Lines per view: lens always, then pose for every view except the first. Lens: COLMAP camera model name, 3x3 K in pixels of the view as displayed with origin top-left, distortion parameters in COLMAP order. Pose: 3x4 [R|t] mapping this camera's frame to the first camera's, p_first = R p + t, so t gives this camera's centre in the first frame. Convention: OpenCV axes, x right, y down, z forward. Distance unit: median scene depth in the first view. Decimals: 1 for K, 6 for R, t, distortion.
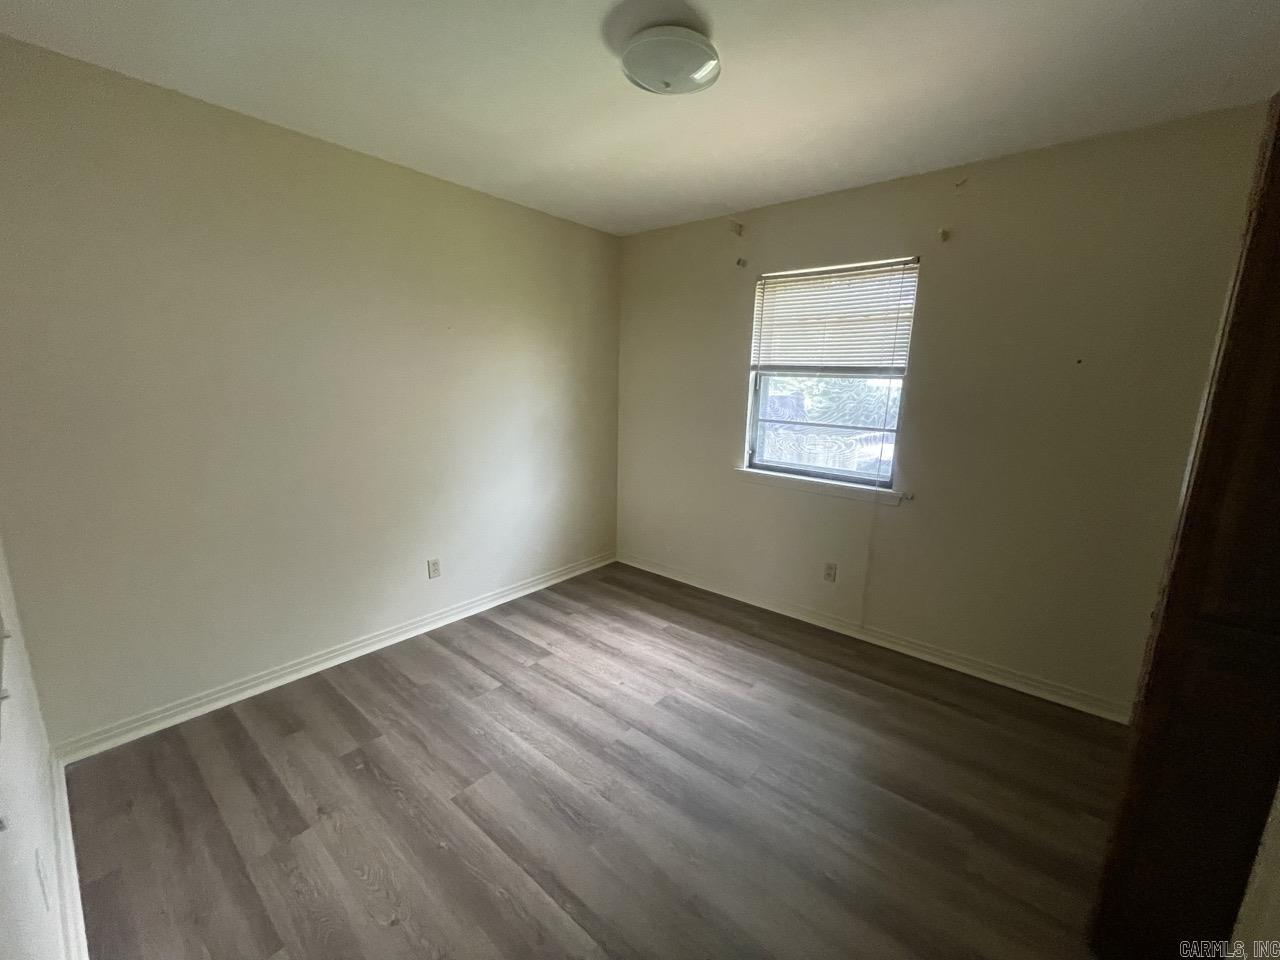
lens RADIAL K [[517.1, 0, 639.4], [0, 517.1, 483.1], [0, 0, 1]] dist [-0.001449, -0.000713]
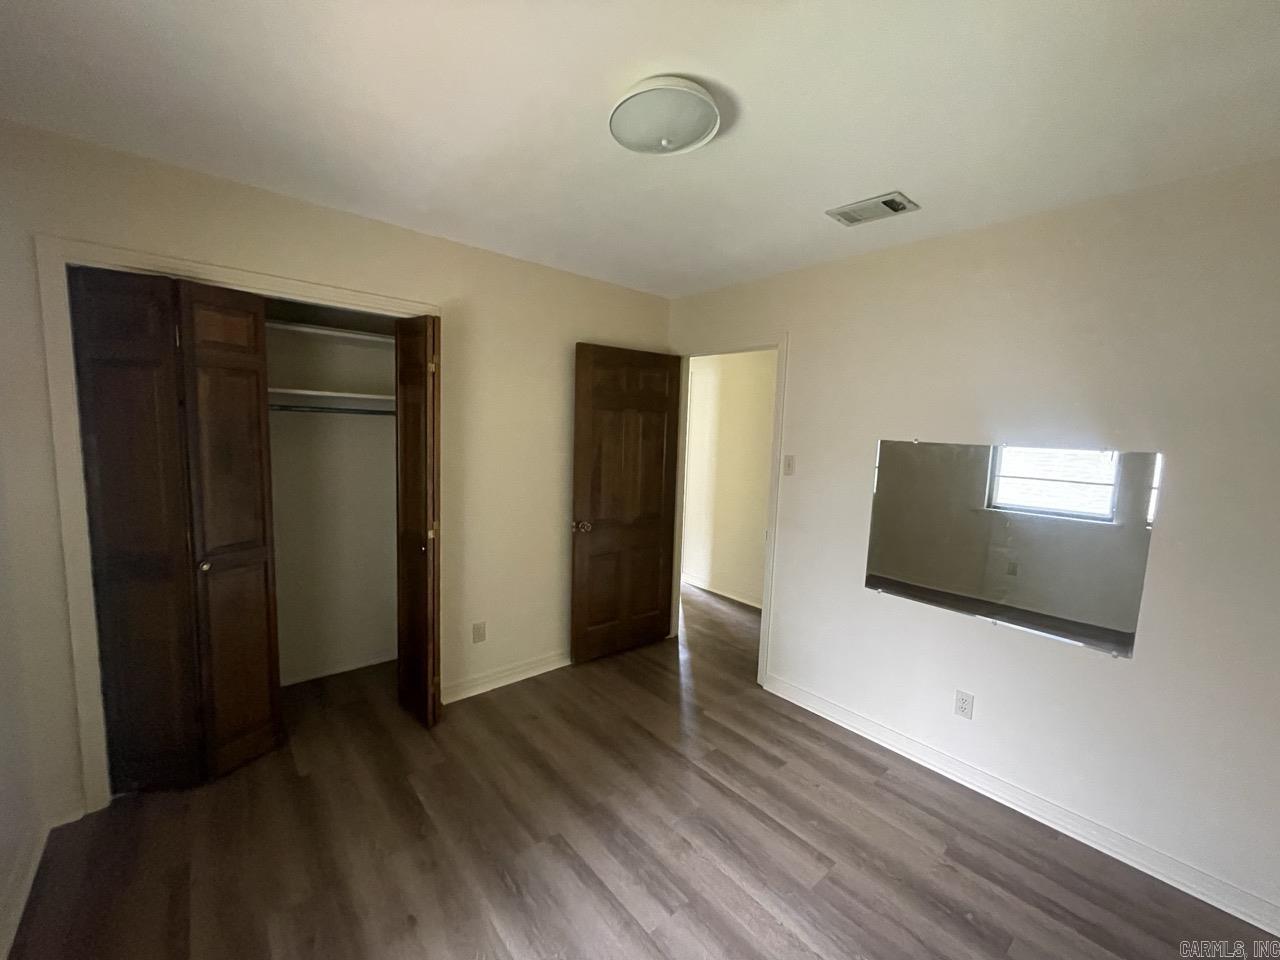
lens RADIAL K [[517.1, 0, 639.4], [0, 517.1, 483.1], [0, 0, 1]] dist [-0.001449, -0.000713]
pose [[-0.985490, -0.074651, 0.152435, -0.074163], [-0.024850, 0.951868, 0.305500, -0.414345], [-0.167904, 0.297280, -0.939911, 1.773374]]
